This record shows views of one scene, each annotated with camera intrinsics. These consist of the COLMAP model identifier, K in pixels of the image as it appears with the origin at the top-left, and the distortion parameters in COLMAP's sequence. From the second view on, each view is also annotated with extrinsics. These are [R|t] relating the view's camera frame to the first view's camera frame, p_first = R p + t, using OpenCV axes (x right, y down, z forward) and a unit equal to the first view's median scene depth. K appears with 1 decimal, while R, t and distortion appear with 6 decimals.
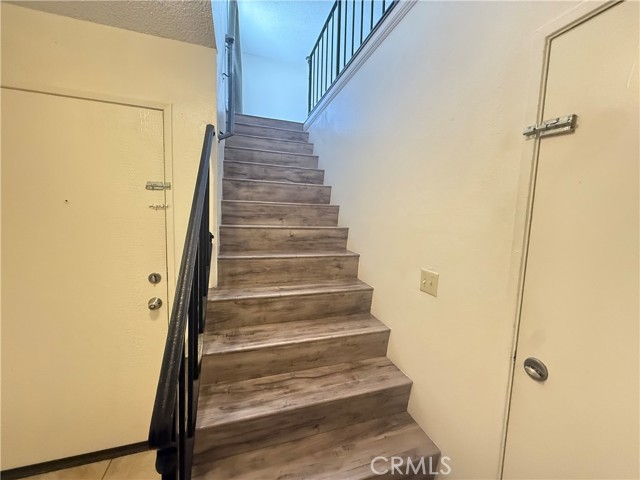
lens RADIAL K [[255.1, 0, 320.7], [0, 255.1, 239.5], [0, 0, 1]] dist [0.001469, -0.000790]
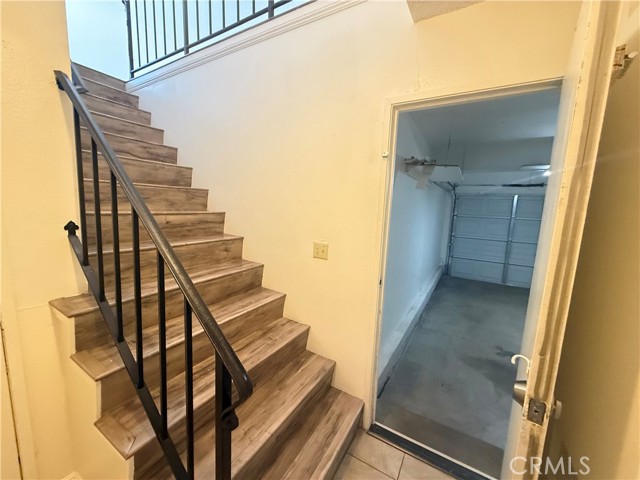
lens RADIAL K [[255.1, 0, 321.8], [0, 255.1, 238.5], [0, 0, 1]] dist [0.001469, -0.000790]
pose [[0.757068, -0.085833, 0.647673, -0.303263], [0.046013, 0.995876, 0.078193, -0.002757], [-0.651714, -0.029396, 0.757895, -0.032616]]
